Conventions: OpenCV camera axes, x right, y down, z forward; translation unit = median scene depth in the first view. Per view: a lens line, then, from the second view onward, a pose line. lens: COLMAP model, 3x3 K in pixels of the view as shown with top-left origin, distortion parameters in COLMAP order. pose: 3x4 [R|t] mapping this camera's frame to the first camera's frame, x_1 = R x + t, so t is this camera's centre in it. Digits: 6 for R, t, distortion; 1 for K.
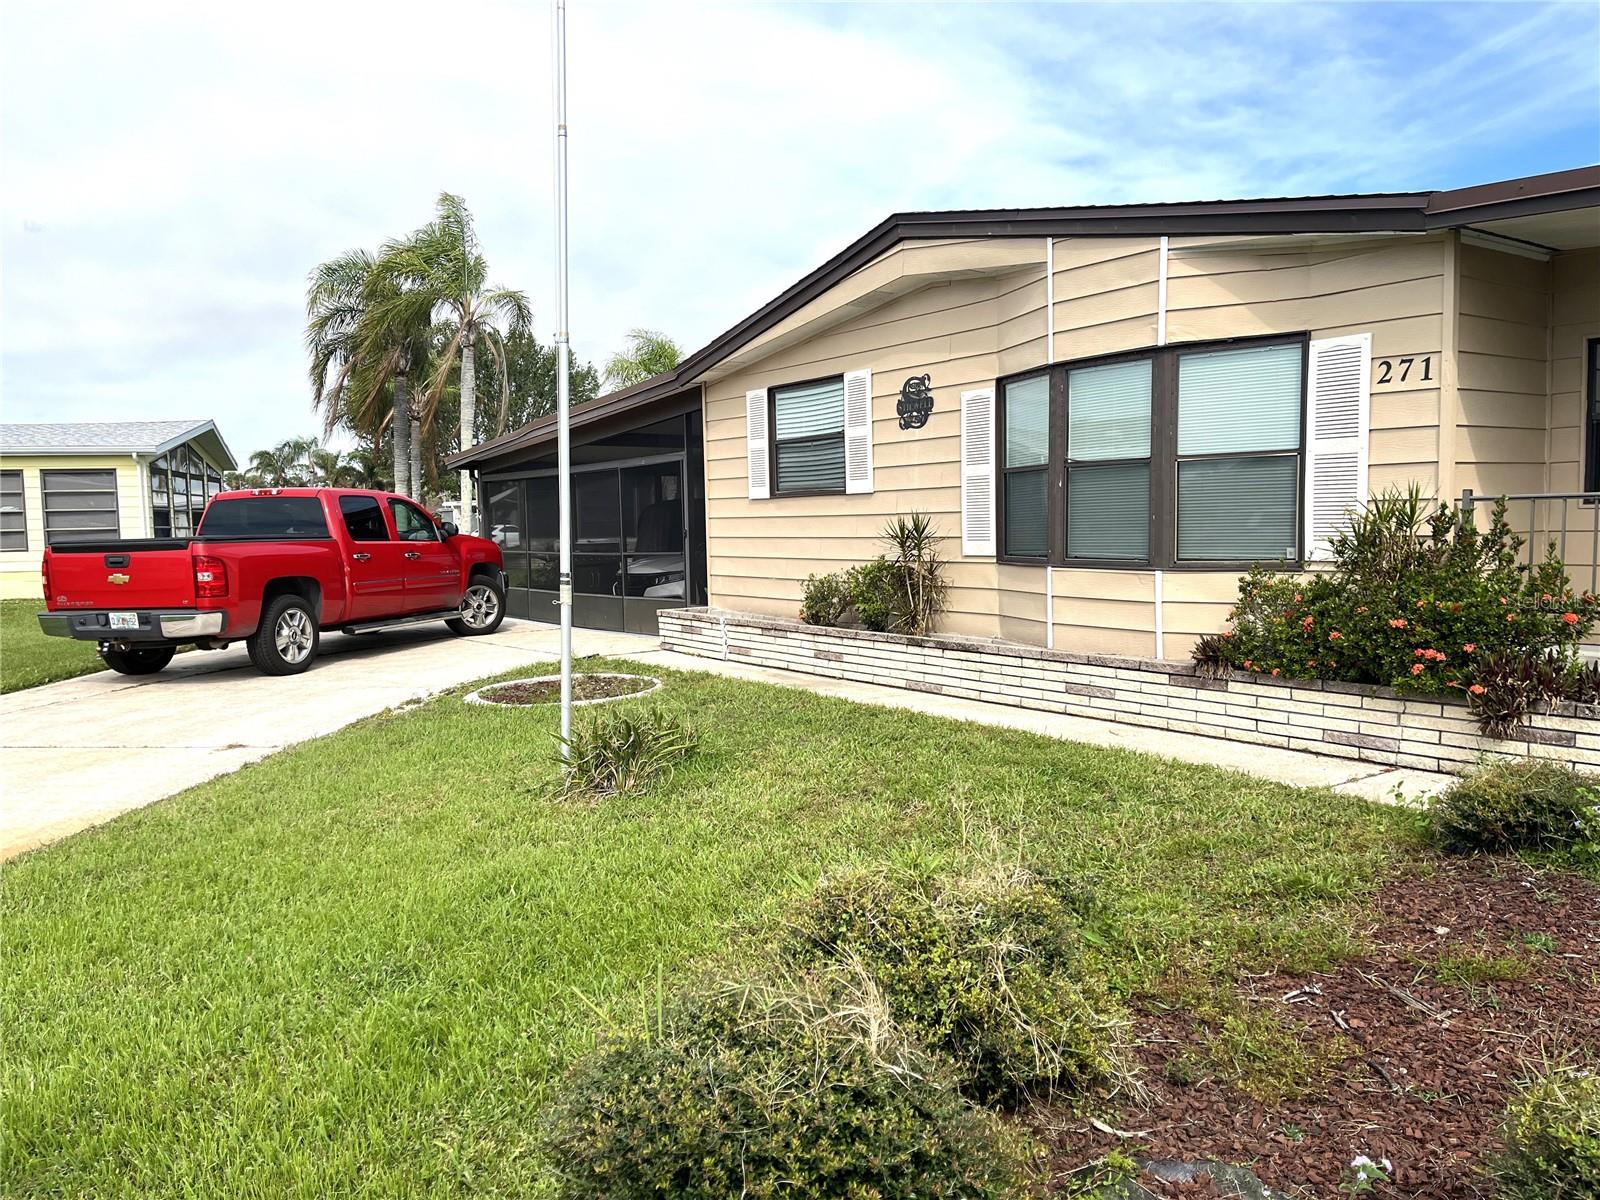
lens RADIAL K [[1210.5, 0, 791.0], [0, 1210.5, 609.9], [0, 0, 1]] dist [0.085175, -0.100768]
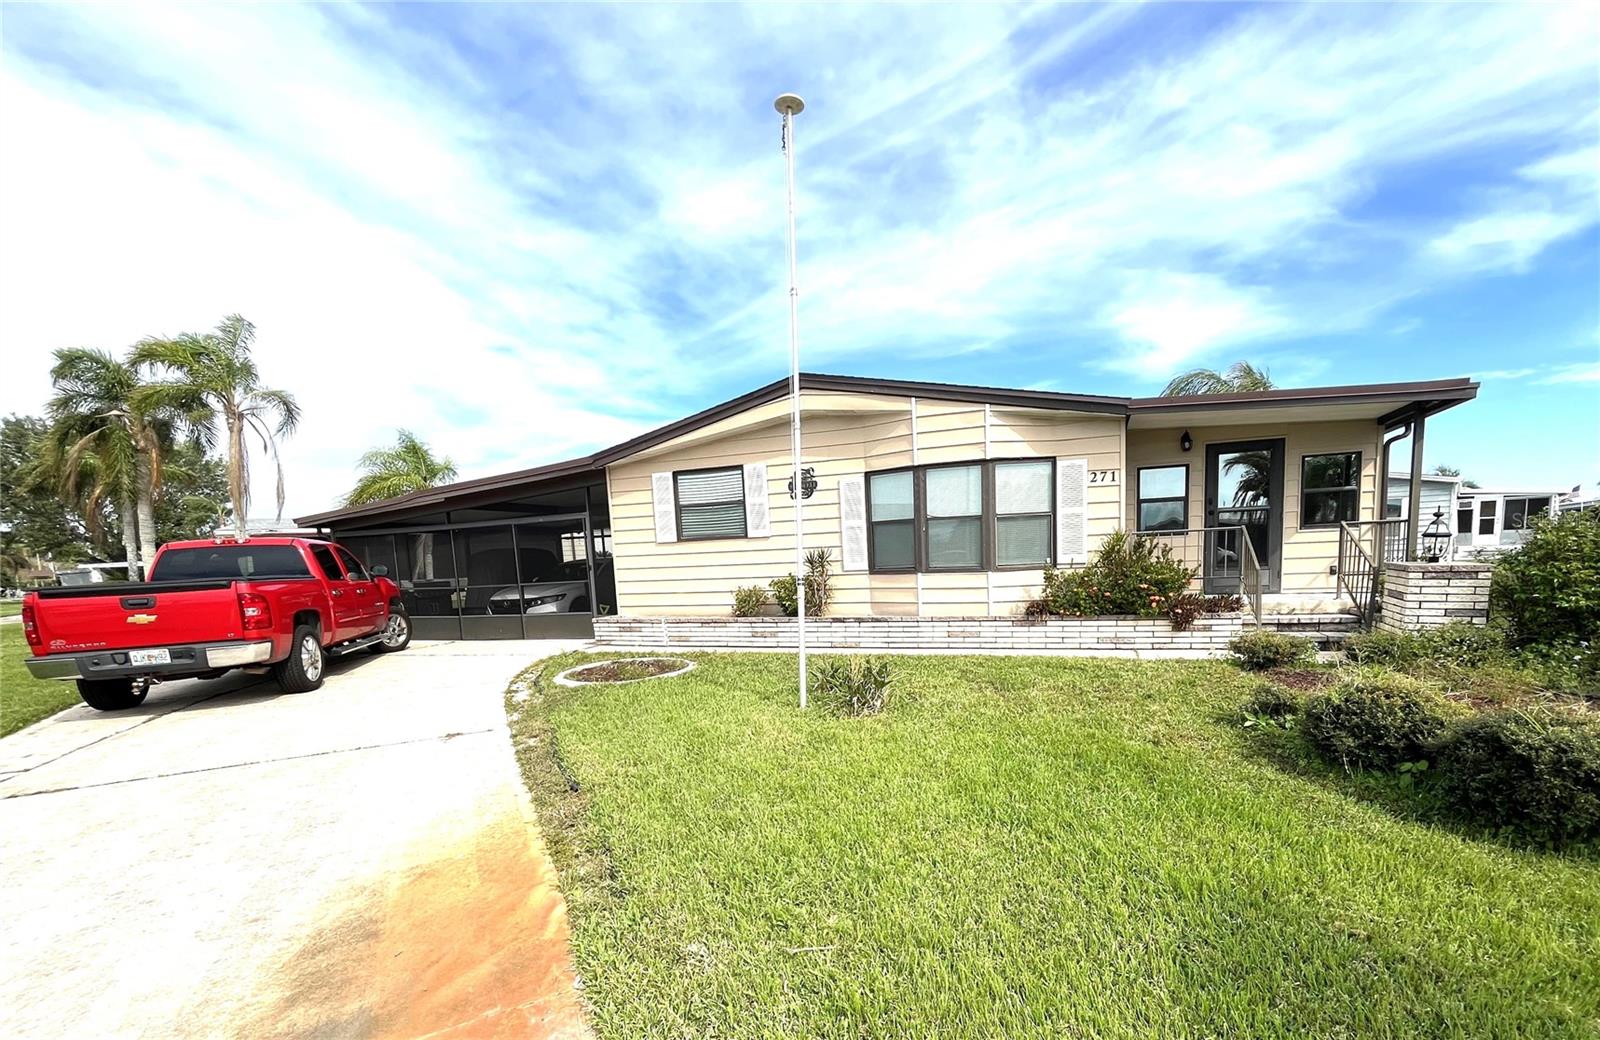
lens RADIAL K [[696.6, 0, 853.7], [0, 696.6, 635.3], [0, 0, 1]] dist [-0.002747, -0.000725]
pose [[0.815443, -0.081554, 0.573064, -0.553384], [0.067825, 0.996667, 0.045327, 0.005490], [-0.574850, 0.001906, 0.818256, 0.193087]]
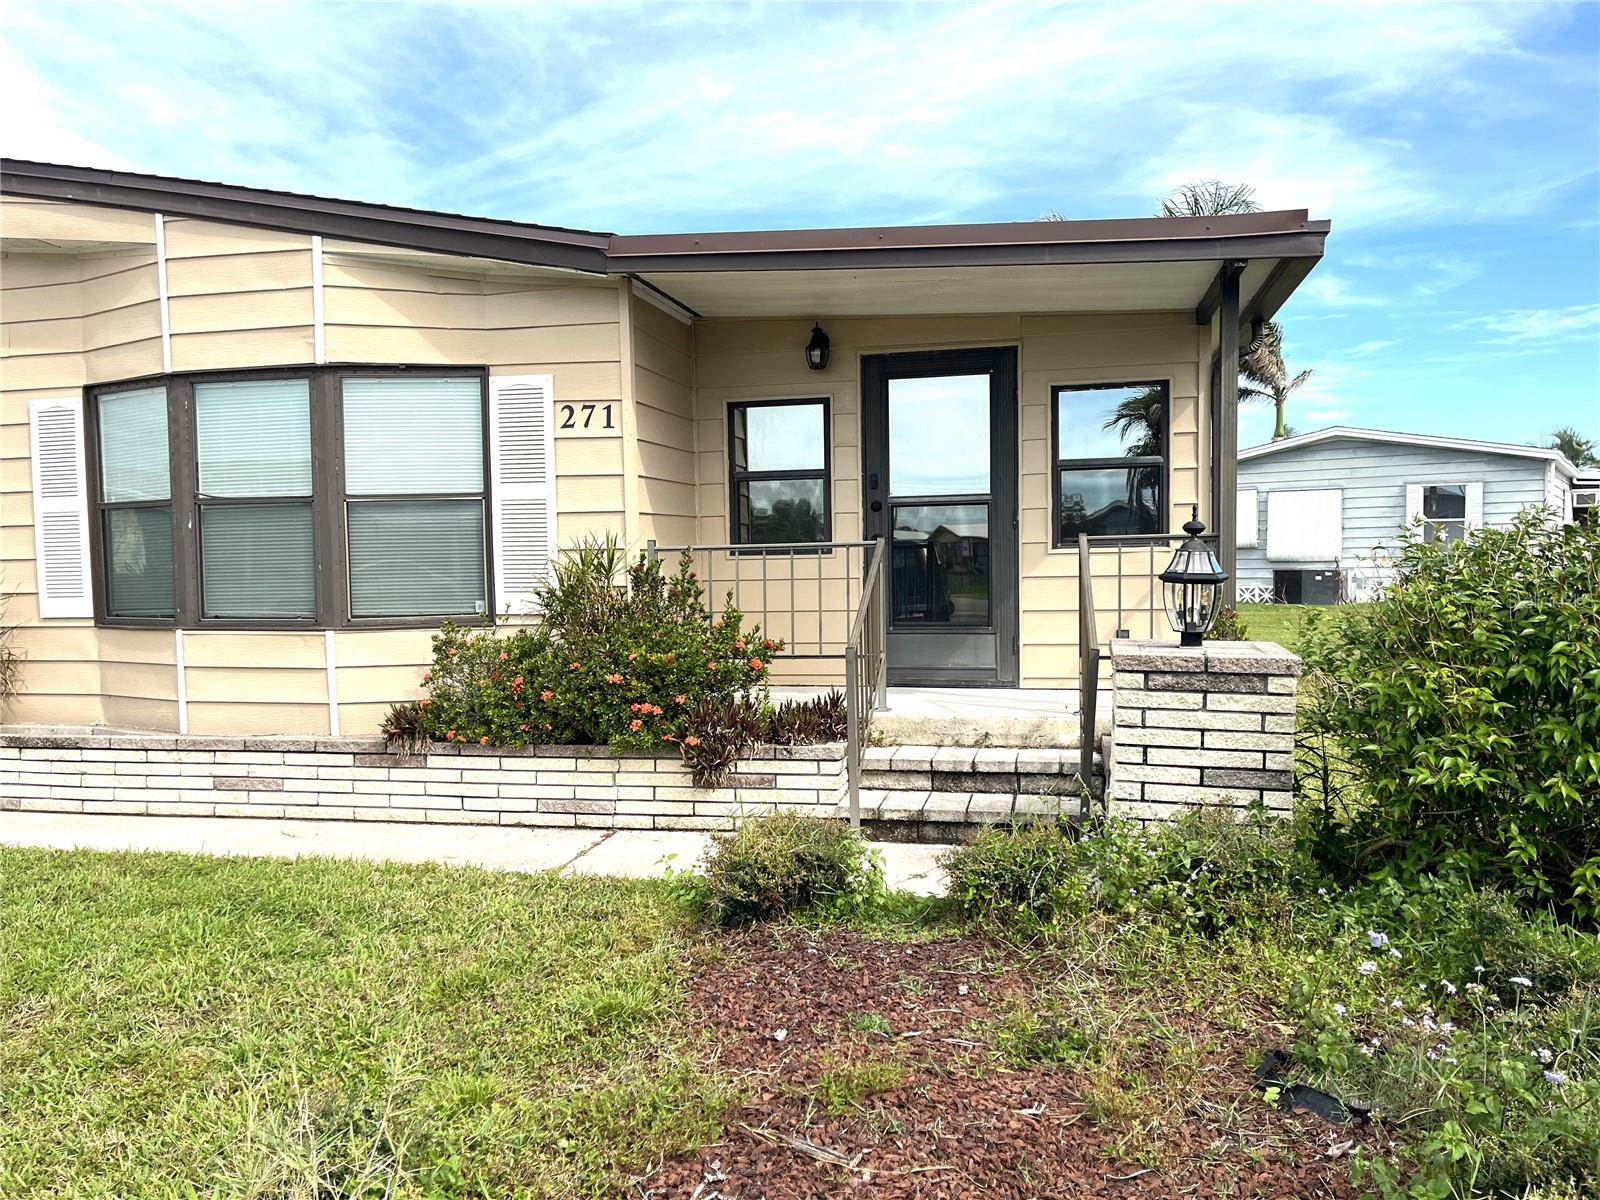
lens RADIAL K [[1210.5, 0, 791.0], [0, 1210.5, 609.9], [0, 0, 1]] dist [0.085175, -0.100768]
pose [[0.748576, -0.026375, 0.662524, -0.018201], [0.053283, 0.998370, -0.020458, -0.012333], [-0.660905, 0.050616, 0.748761, 0.161298]]
